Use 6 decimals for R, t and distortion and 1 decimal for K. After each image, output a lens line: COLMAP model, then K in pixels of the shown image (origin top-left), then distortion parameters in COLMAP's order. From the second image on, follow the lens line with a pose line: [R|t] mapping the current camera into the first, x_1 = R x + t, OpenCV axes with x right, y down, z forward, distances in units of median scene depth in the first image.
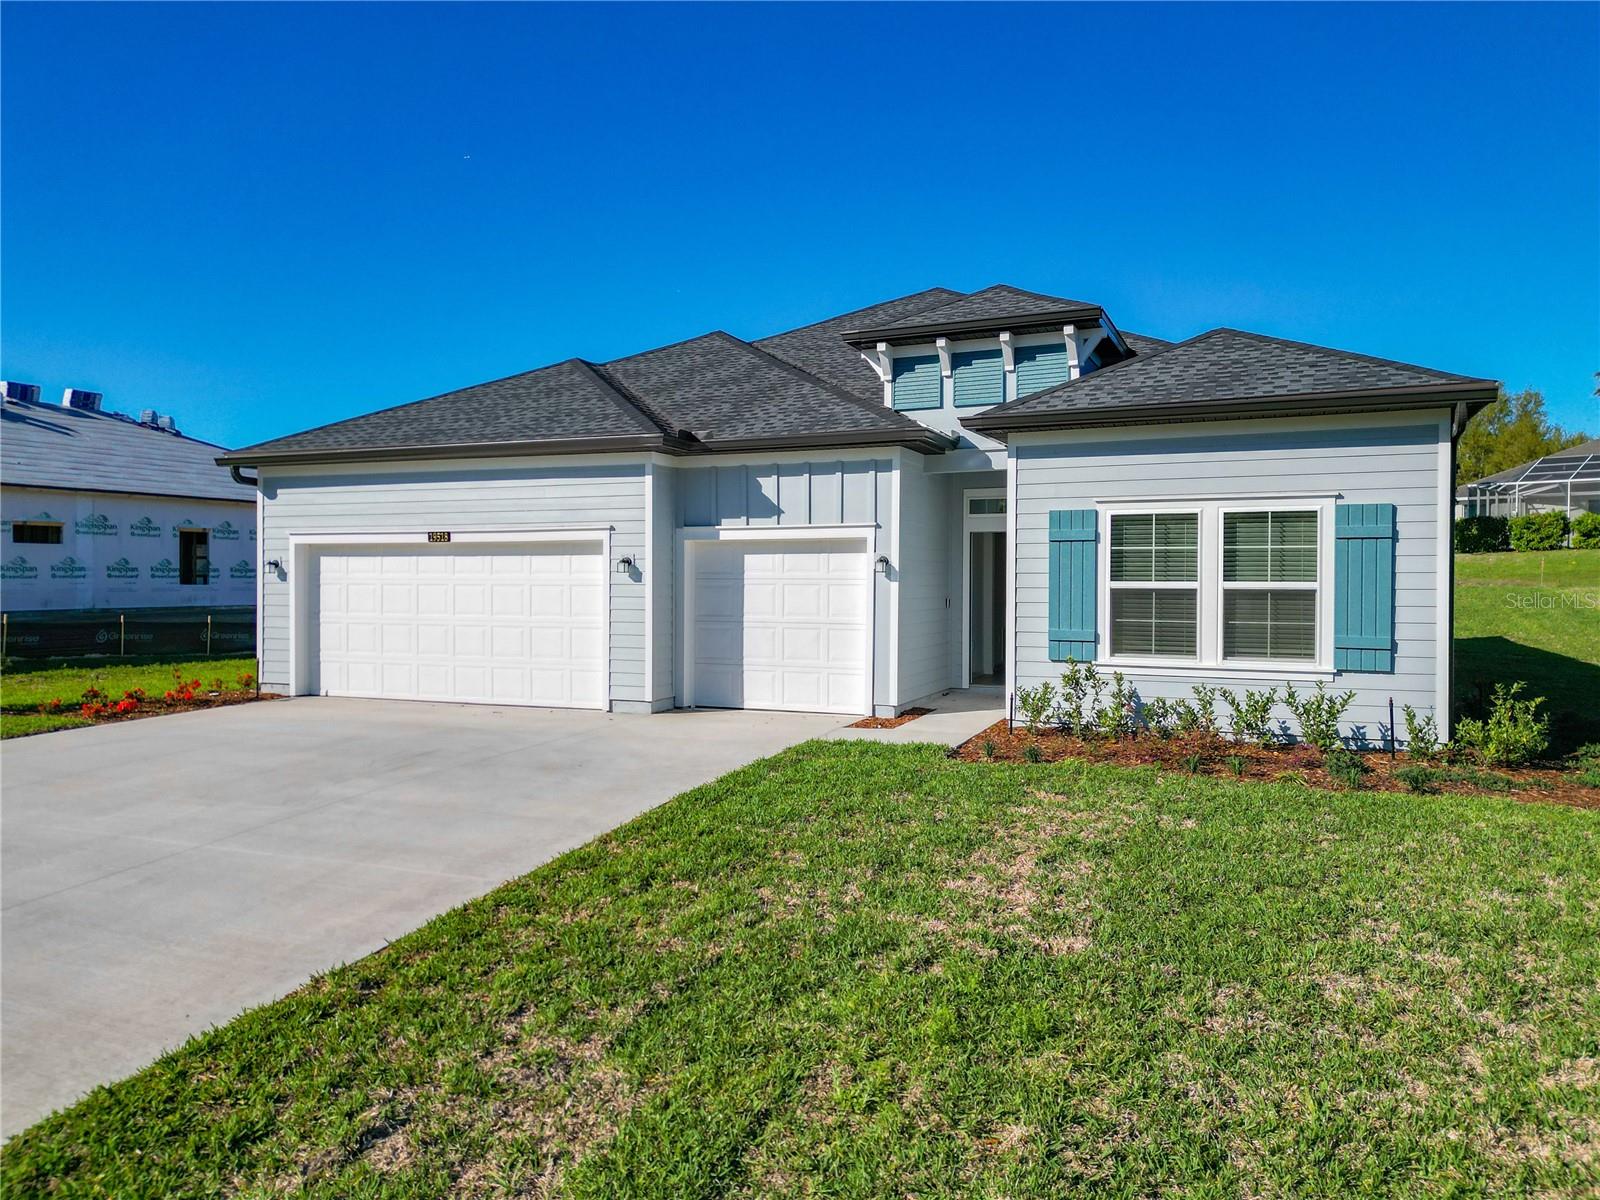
lens RADIAL K [[1137.4, 0, 814.1], [0, 1137.4, 615.9], [0, 0, 1]] dist [0.067941, -0.056279]
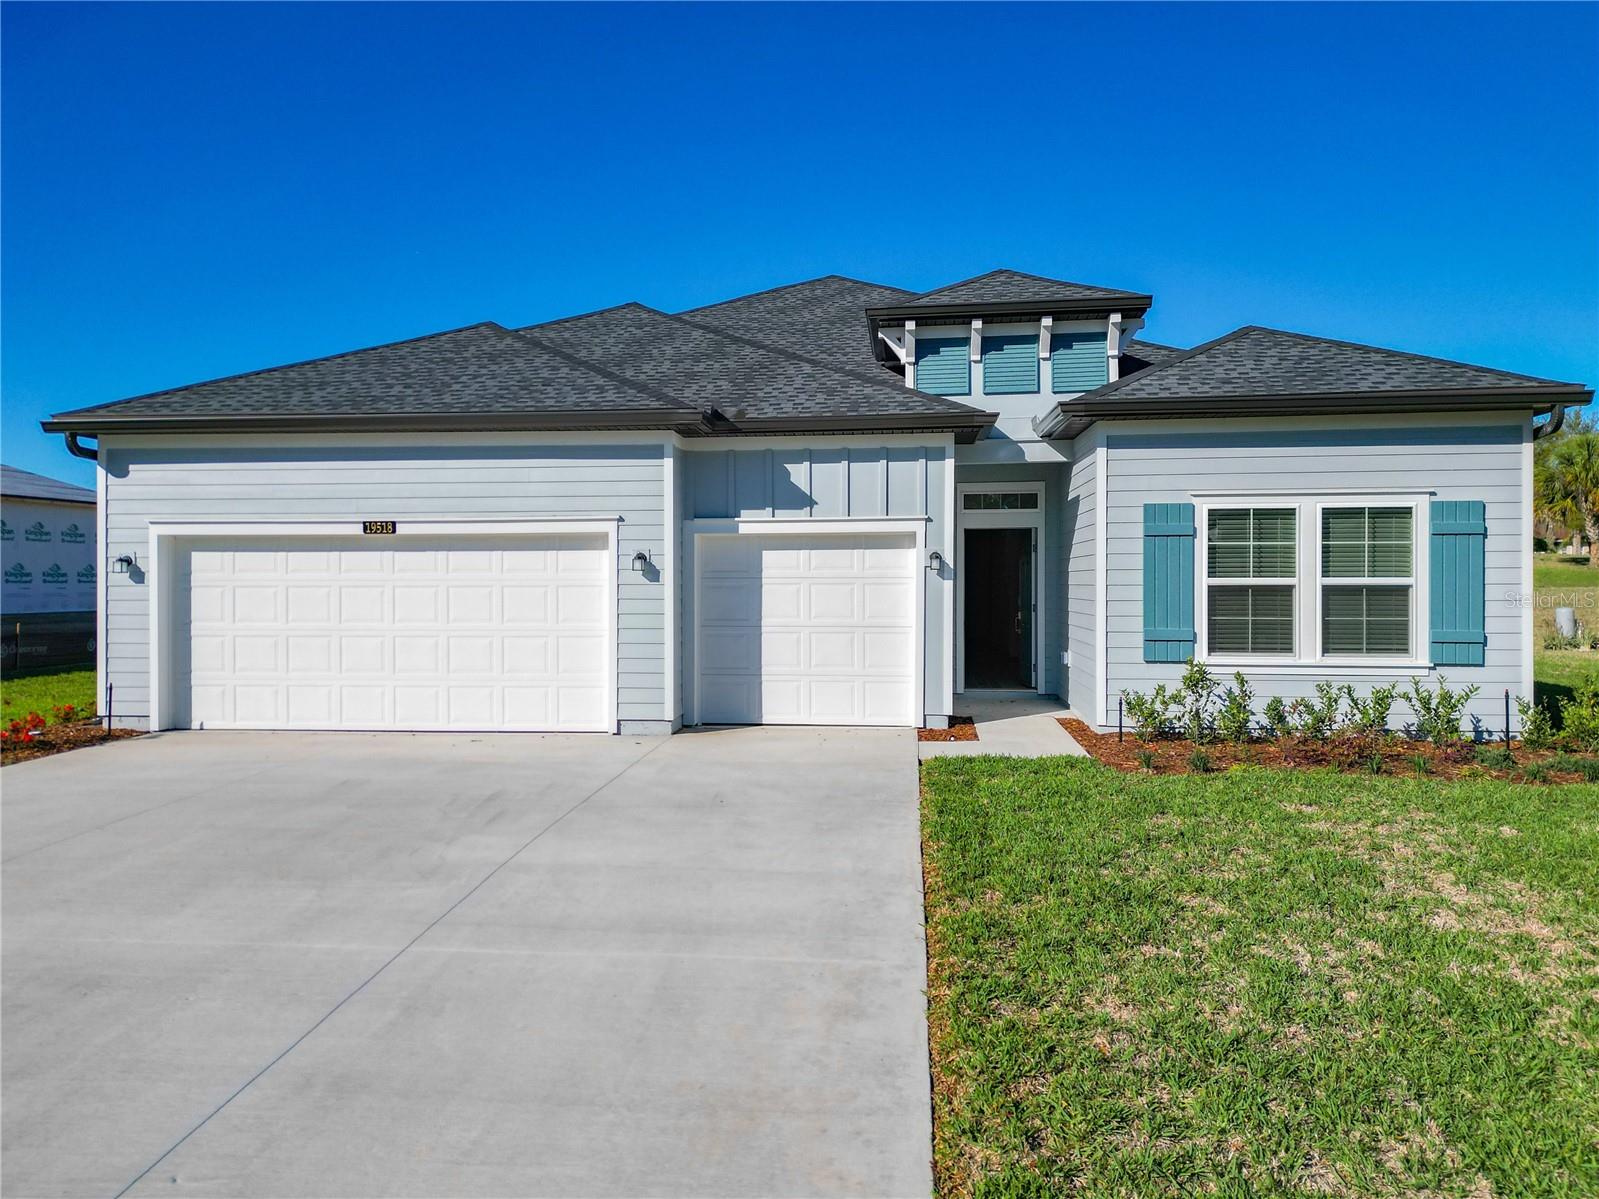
lens RADIAL K [[1136.7, 0, 813.8], [0, 1136.7, 614.6], [0, 0, 1]] dist [0.067941, -0.056279]
pose [[0.957472, -0.013840, 0.288195, -0.292556], [0.014199, 0.999899, 0.000844, -0.003998], [-0.288178, 0.003284, 0.957571, 0.143561]]
